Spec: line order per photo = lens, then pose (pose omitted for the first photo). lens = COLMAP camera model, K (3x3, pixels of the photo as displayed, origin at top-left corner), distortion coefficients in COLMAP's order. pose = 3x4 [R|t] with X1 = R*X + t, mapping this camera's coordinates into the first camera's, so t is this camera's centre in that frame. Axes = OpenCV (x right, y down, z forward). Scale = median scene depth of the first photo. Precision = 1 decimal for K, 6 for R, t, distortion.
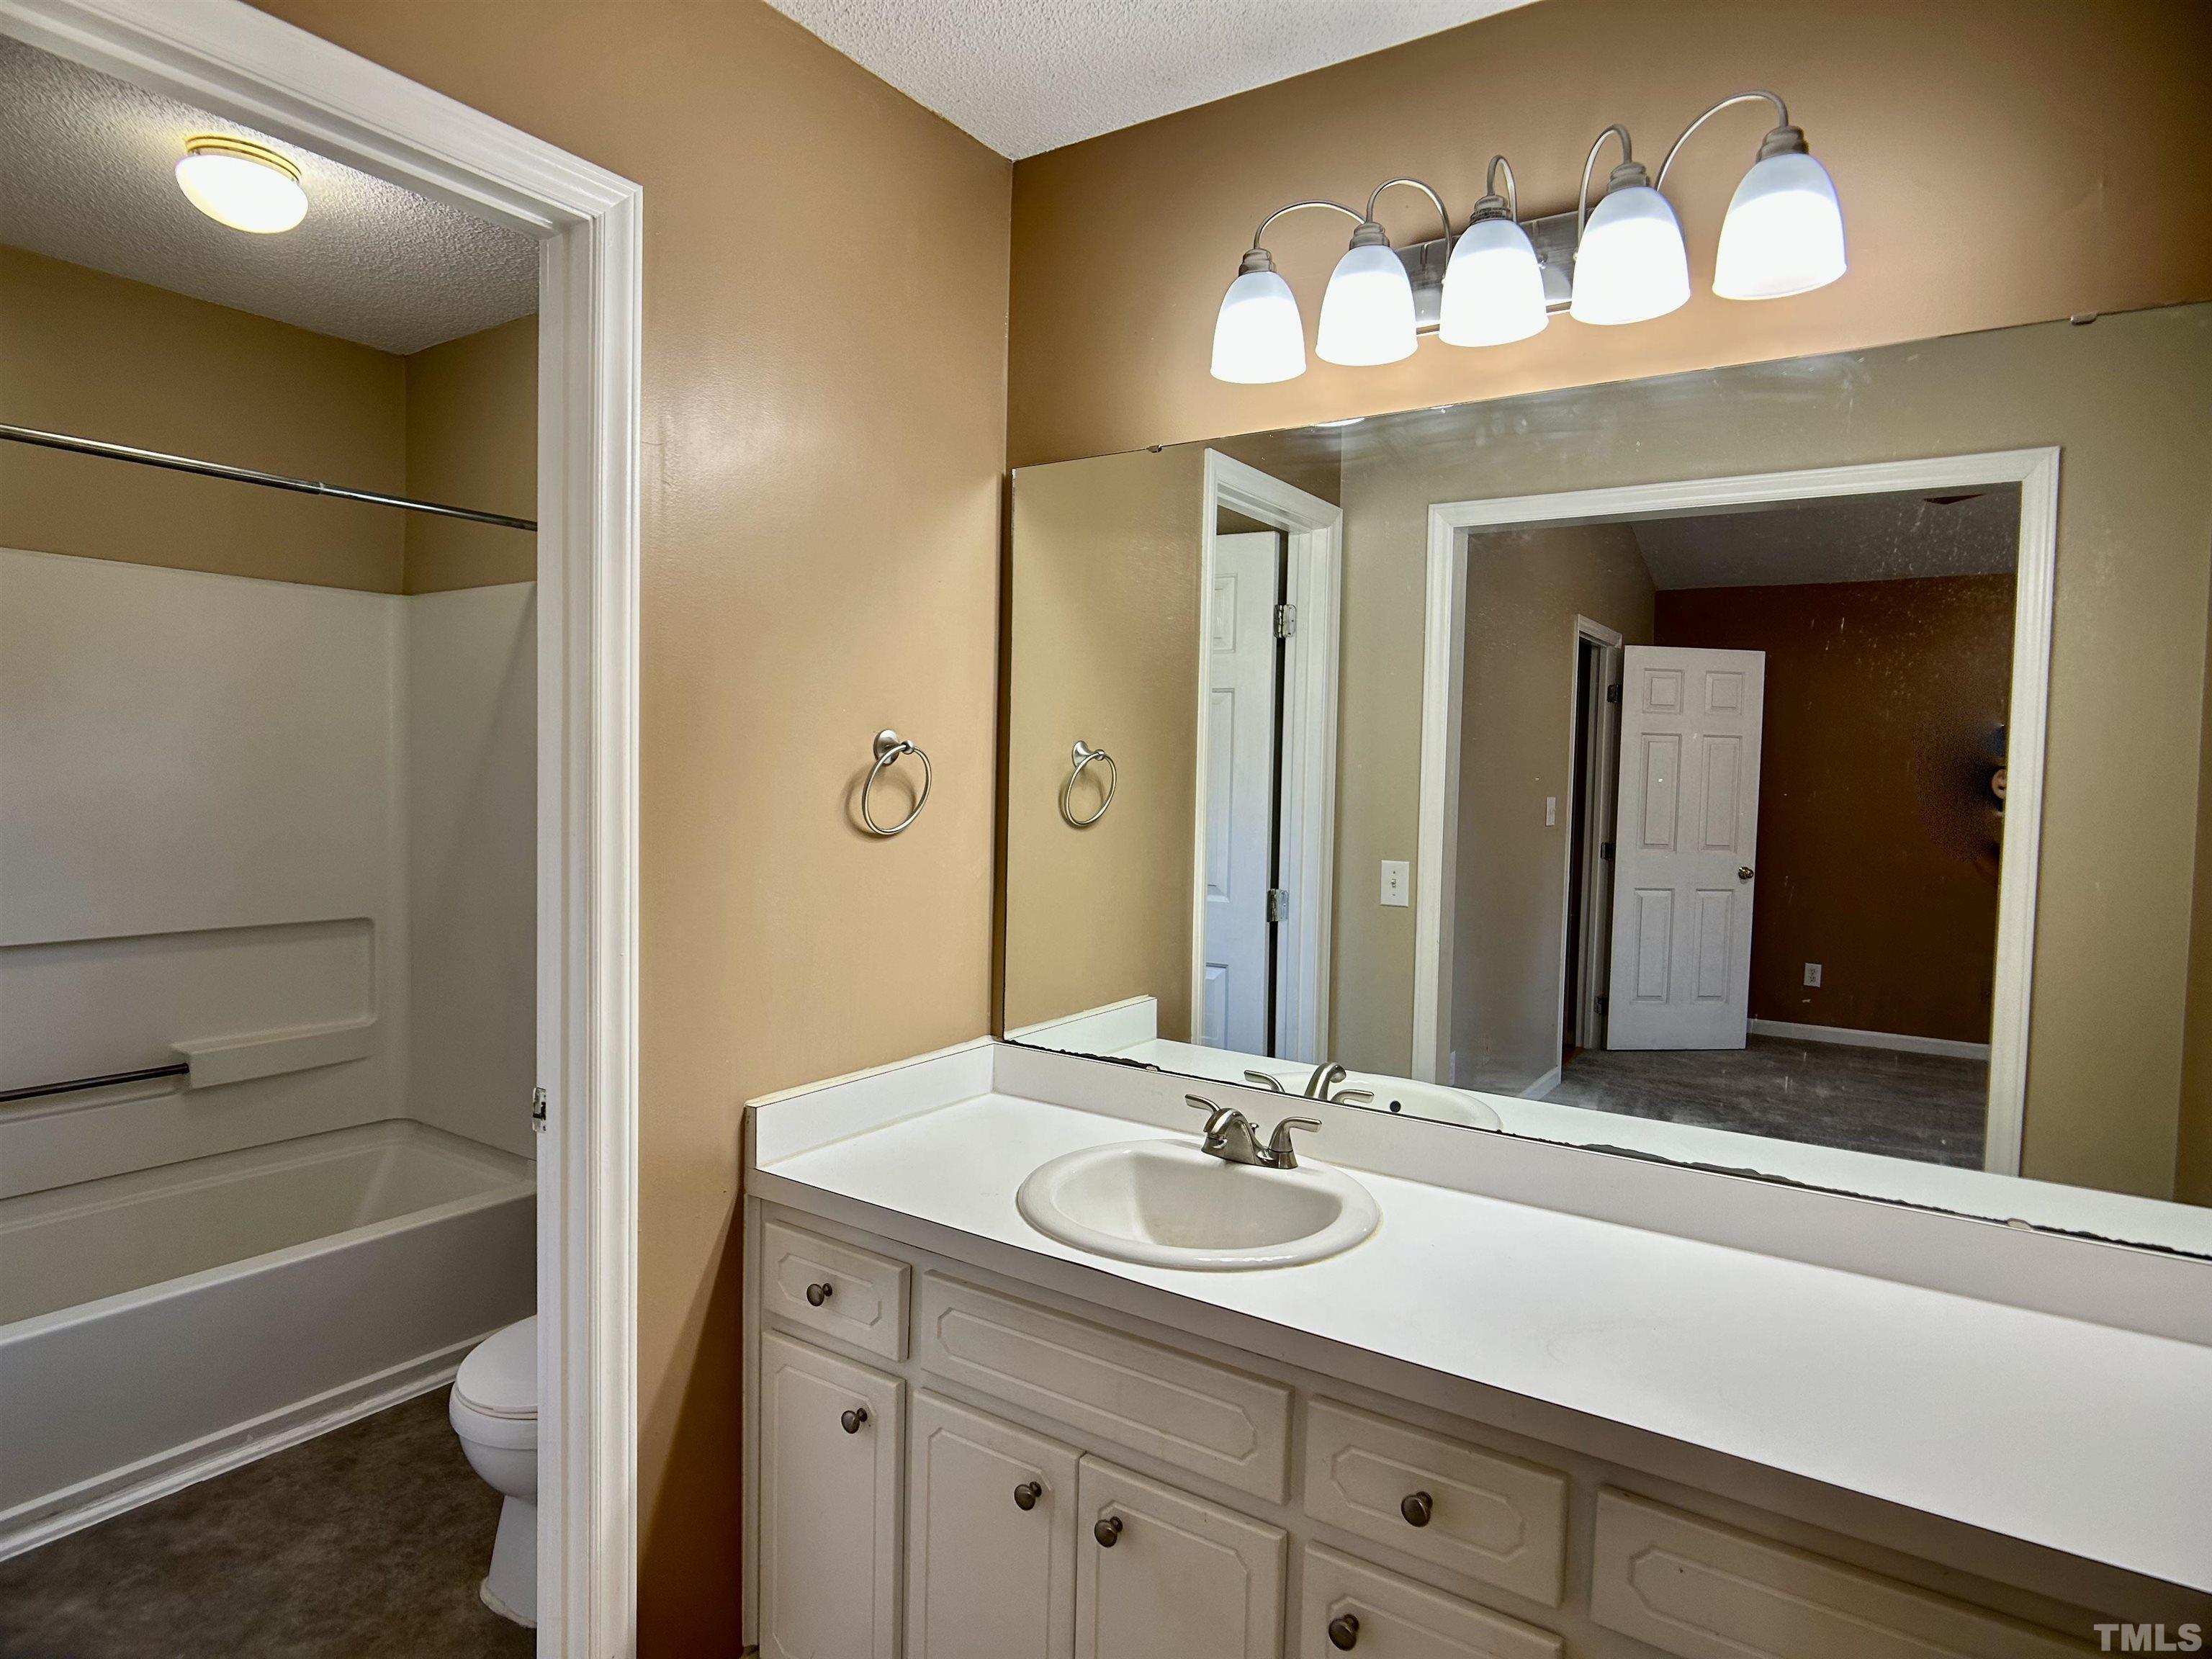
lens RADIAL K [[1266.0, 0, 1109.0], [0, 1266.0, 828.7], [0, 0, 1]] dist [-0.003732, -0.000654]
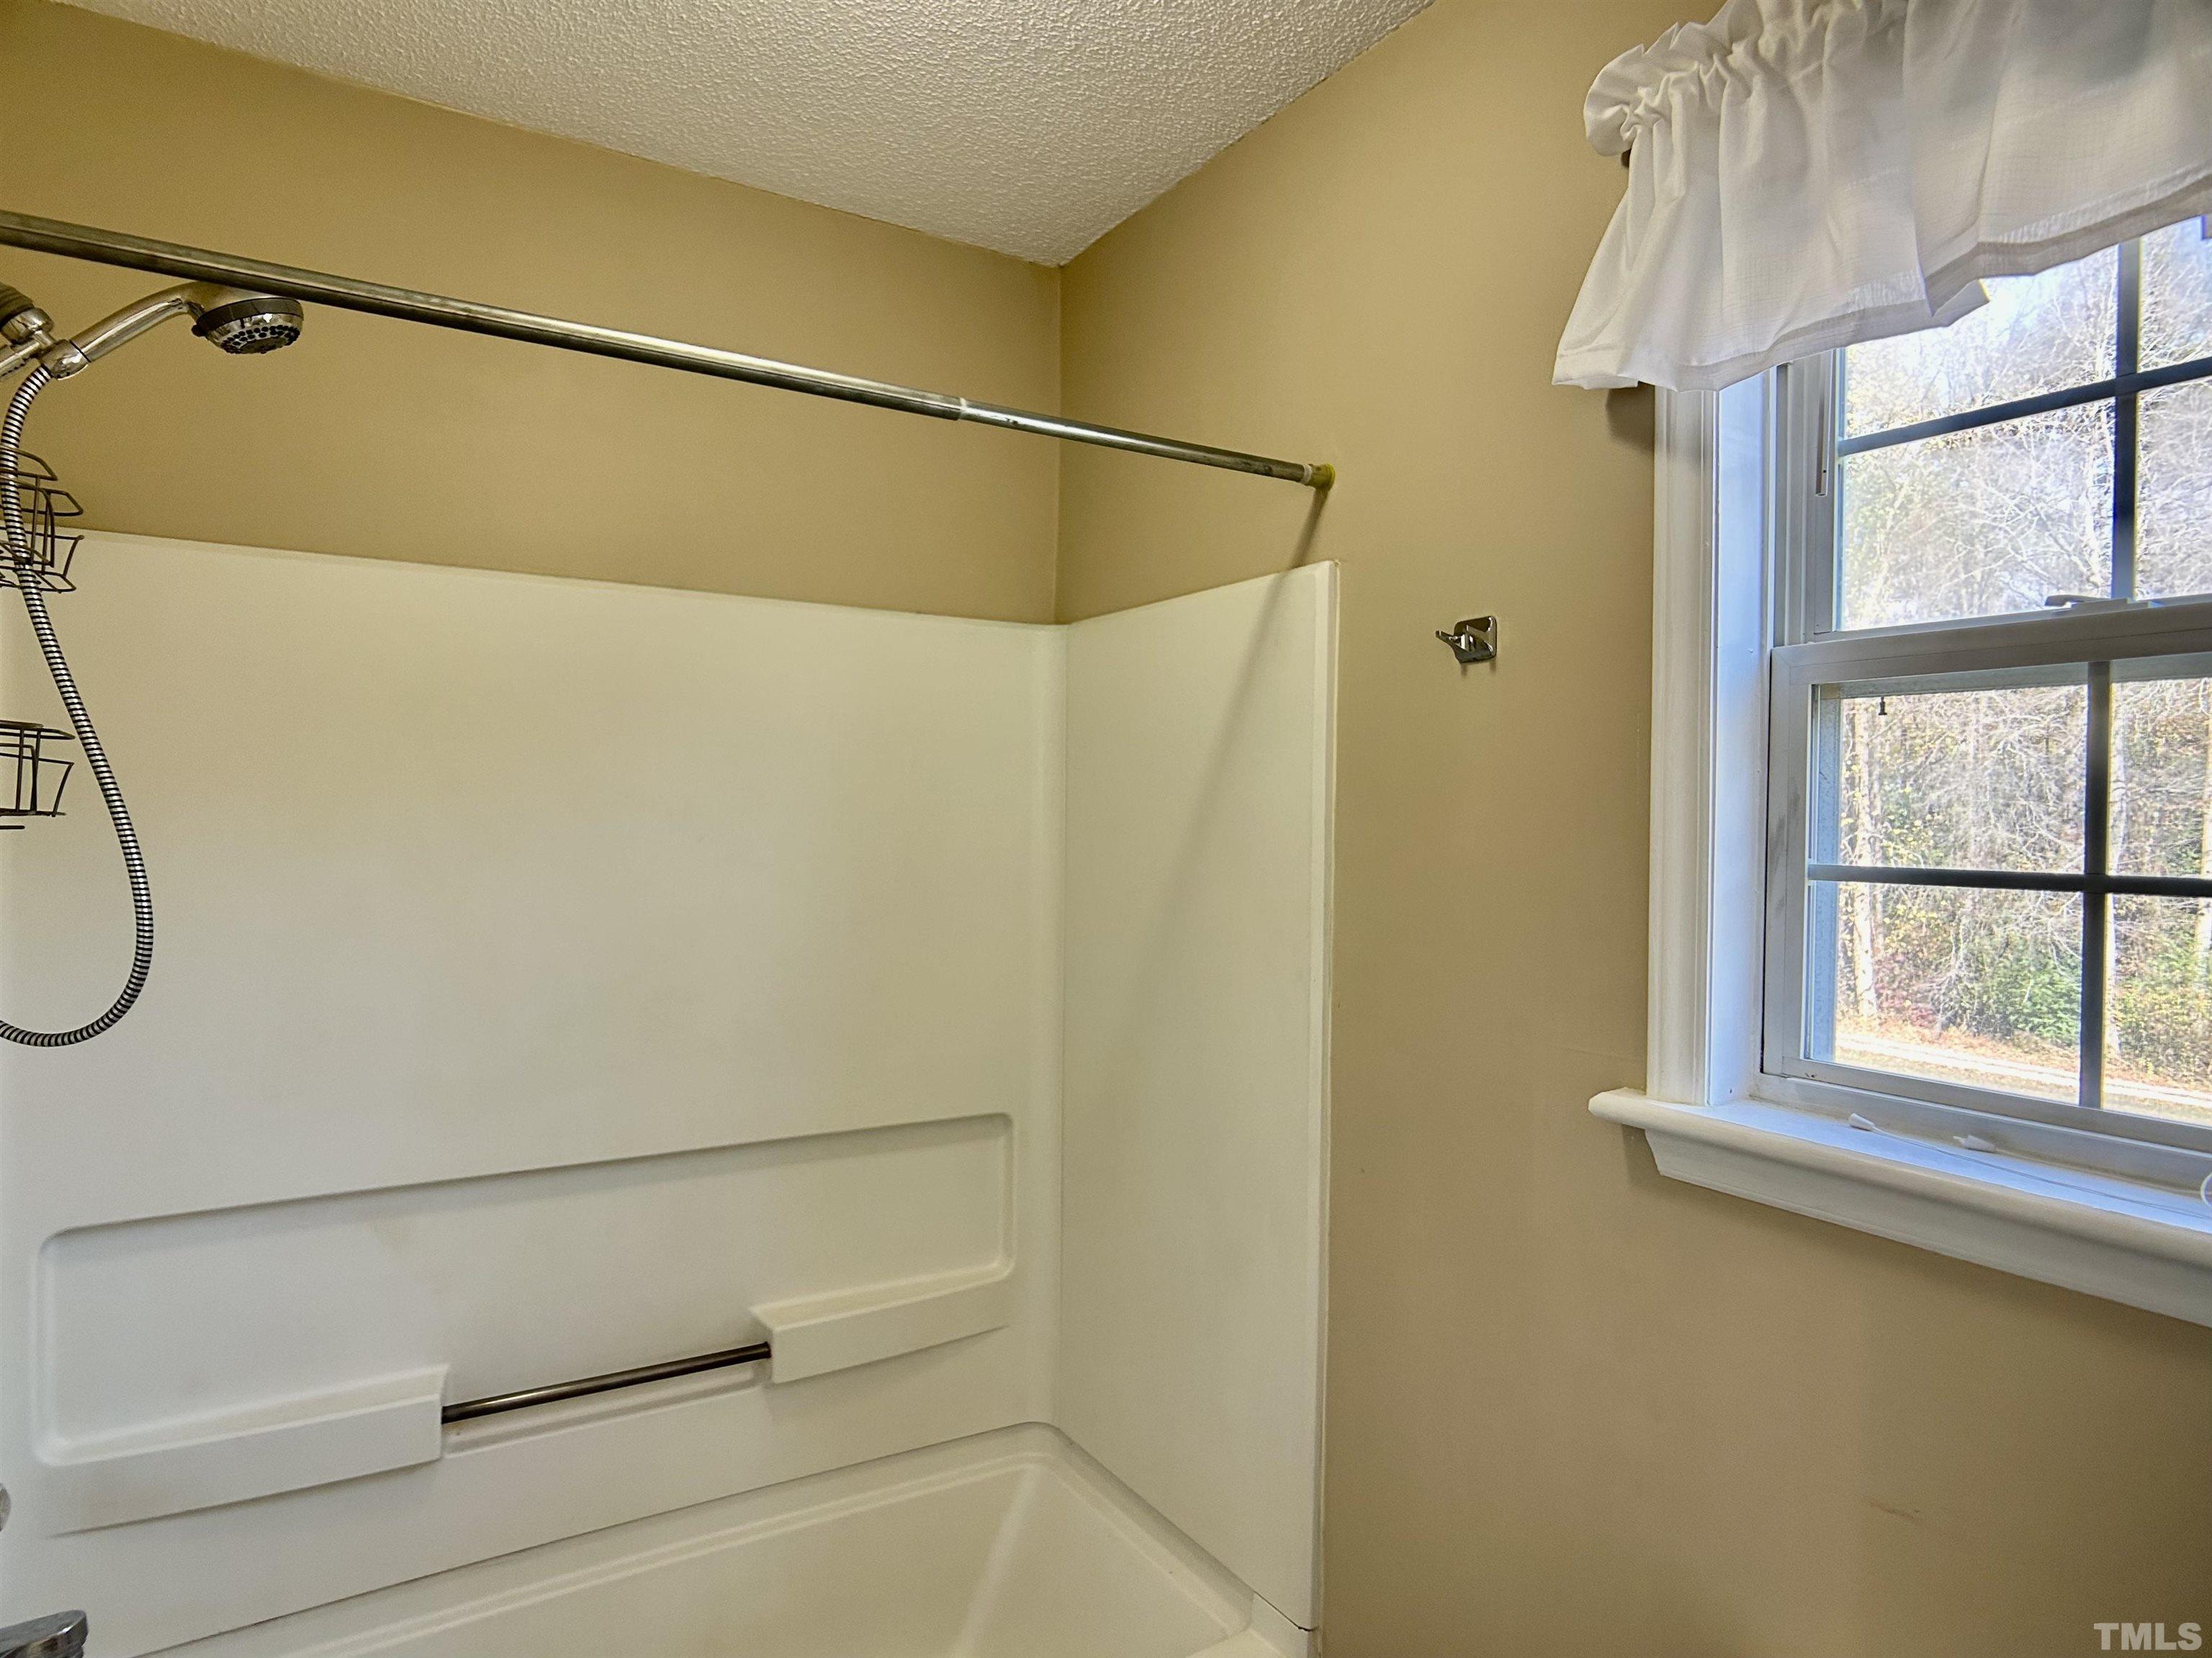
lens RADIAL K [[1265.9, 0, 1103.6], [0, 1265.9, 824.0], [0, 0, 1]] dist [-0.003732, -0.000654]
pose [[0.913239, -0.013155, -0.407213, -0.294976], [-0.005764, 0.998961, -0.045200, -0.055846], [0.407384, 0.043625, 0.912214, 0.453285]]
